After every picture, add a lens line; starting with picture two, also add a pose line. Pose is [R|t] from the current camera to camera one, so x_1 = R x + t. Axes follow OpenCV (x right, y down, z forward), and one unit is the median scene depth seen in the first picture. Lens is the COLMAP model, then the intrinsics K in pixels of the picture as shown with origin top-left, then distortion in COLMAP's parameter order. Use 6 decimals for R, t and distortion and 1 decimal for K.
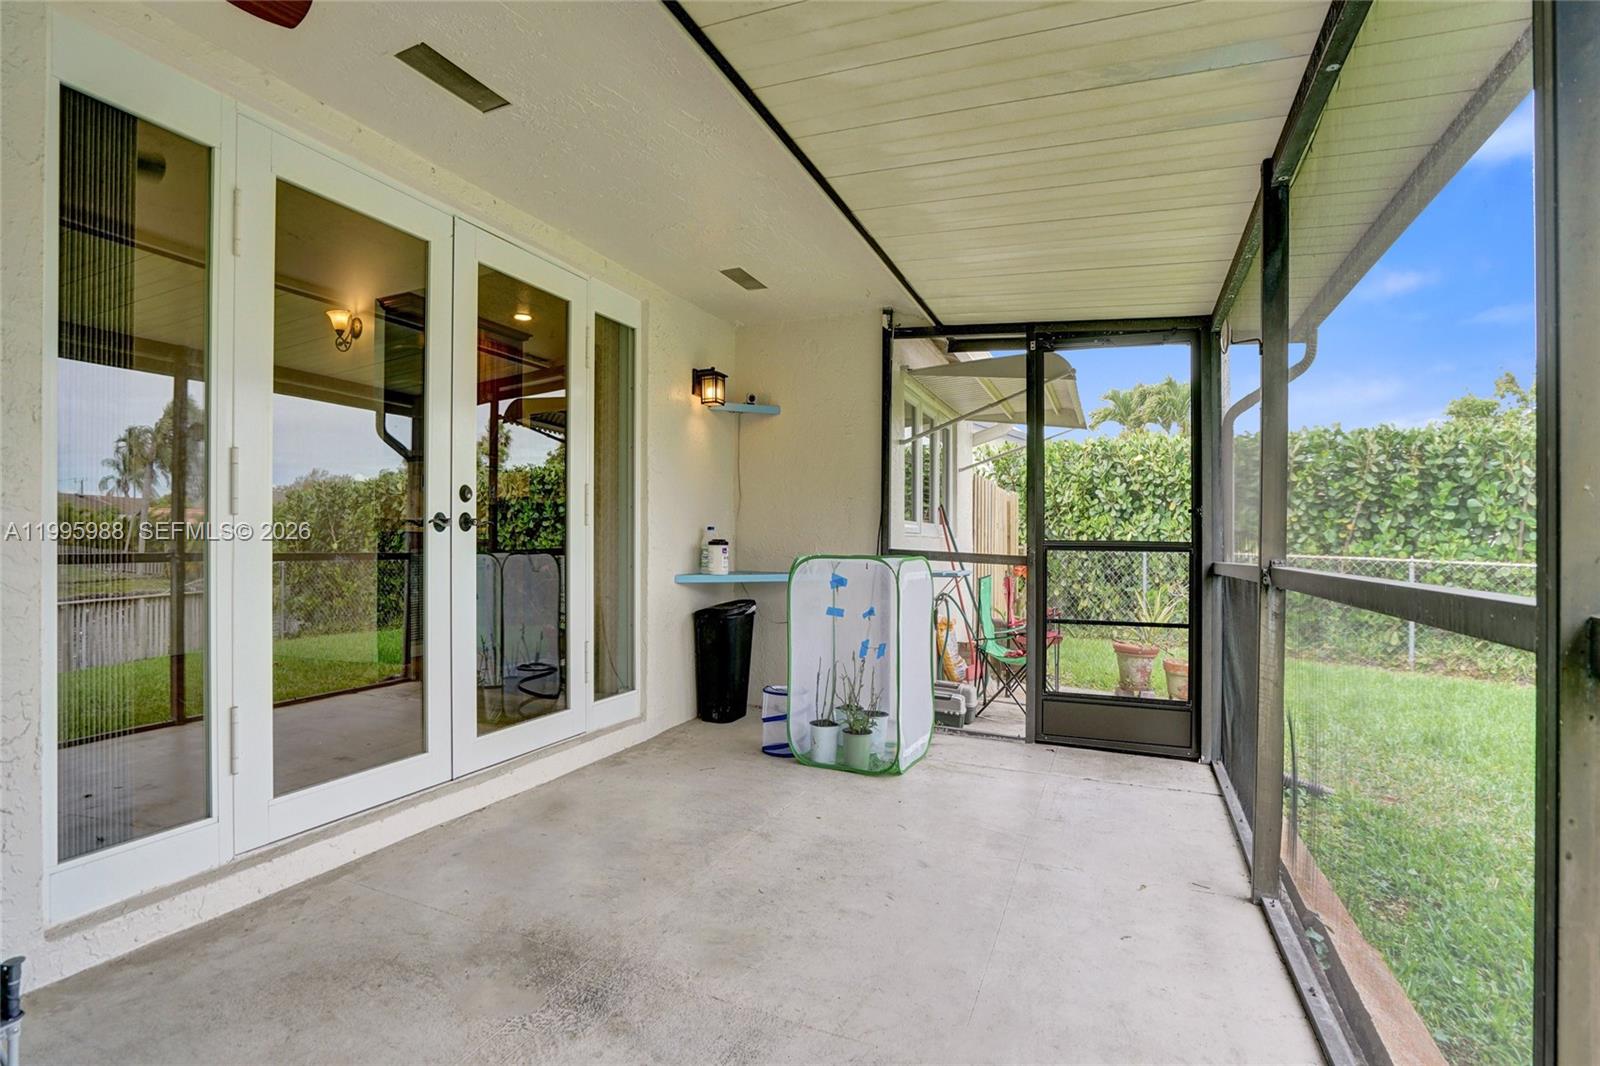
lens RADIAL K [[734.6, 0, 804.9], [0, 734.6, 539.9], [0, 0, 1]] dist [-0.052234, 0.016073]
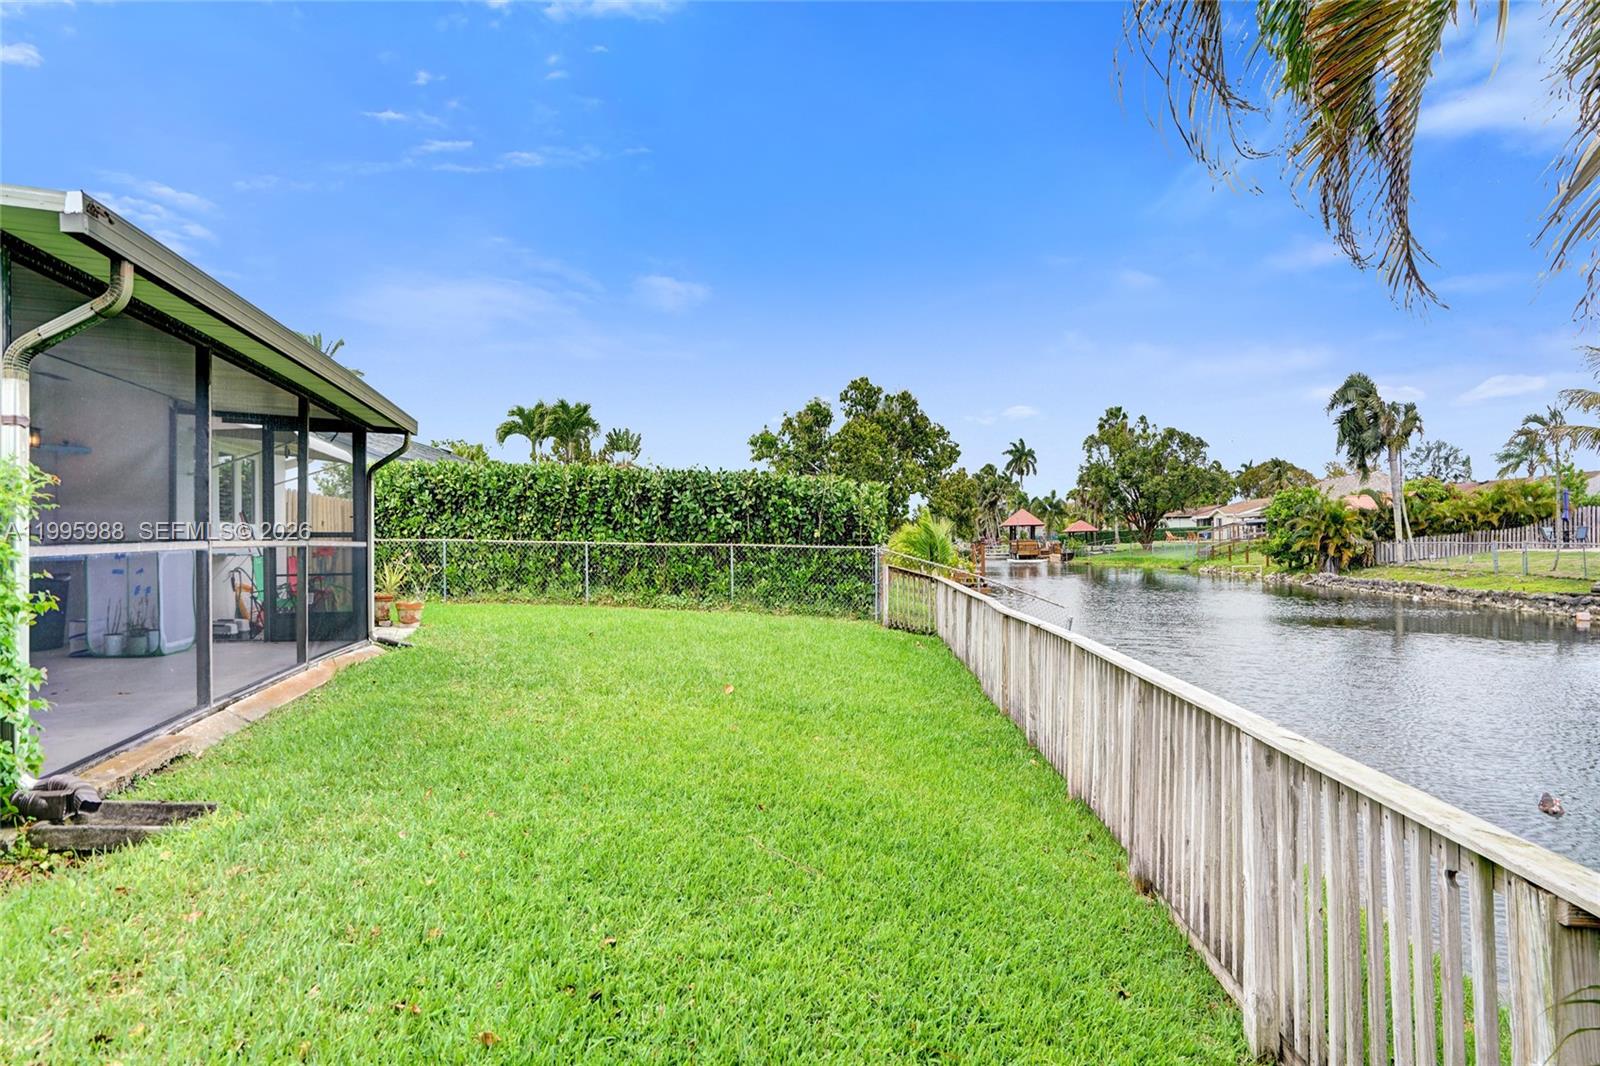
lens RADIAL K [[734.6, 0, 789.0], [0, 734.6, 534.7], [0, 0, 1]] dist [-0.052234, 0.016073]
pose [[0.787306, -0.013167, 0.616422, 0.131944], [0.014306, 0.999893, 0.003086, 0.010923], [-0.616397, 0.006388, 0.787410, -0.708828]]
